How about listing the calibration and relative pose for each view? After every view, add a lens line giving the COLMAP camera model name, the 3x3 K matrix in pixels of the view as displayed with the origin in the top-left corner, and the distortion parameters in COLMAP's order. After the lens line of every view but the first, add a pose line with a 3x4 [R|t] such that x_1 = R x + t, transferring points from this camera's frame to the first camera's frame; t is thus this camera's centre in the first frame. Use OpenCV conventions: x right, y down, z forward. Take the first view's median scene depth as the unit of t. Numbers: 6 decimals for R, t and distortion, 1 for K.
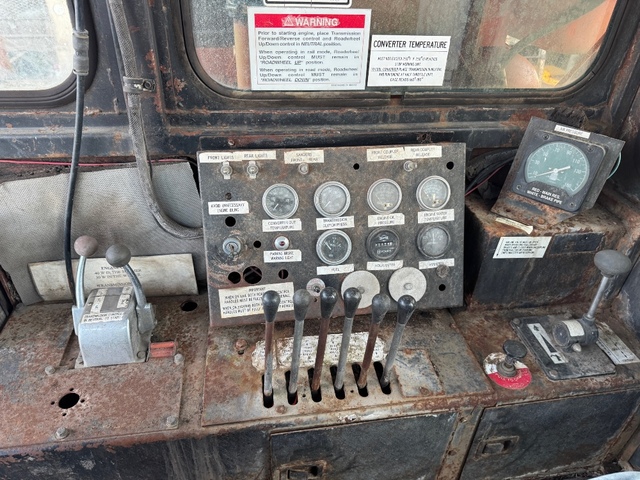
lens RADIAL K [[455.2, 0, 319.4], [0, 455.2, 239.1], [0, 0, 1]] dist [-0.007402, -0.002889]
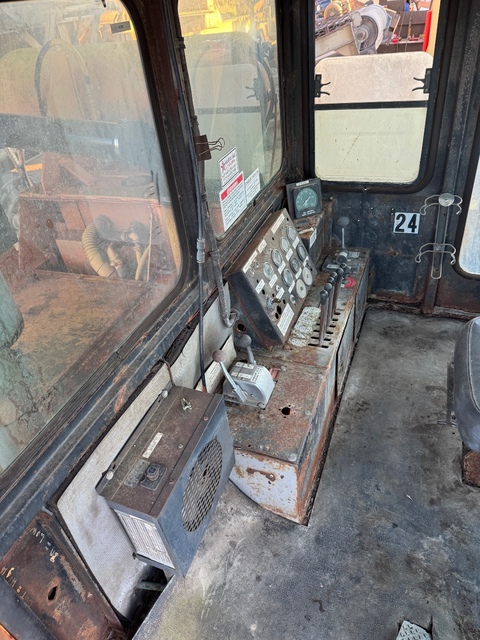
lens RADIAL K [[455.2, 0, 239.1], [0, 455.2, 320.1], [0, 0, 1]] dist [-0.007402, -0.002889]
pose [[0.502367, -0.578434, 0.642683, -1.479743], [0.576651, 0.777976, 0.249451, -0.459417], [-0.644283, 0.245288, 0.724385, -0.281830]]
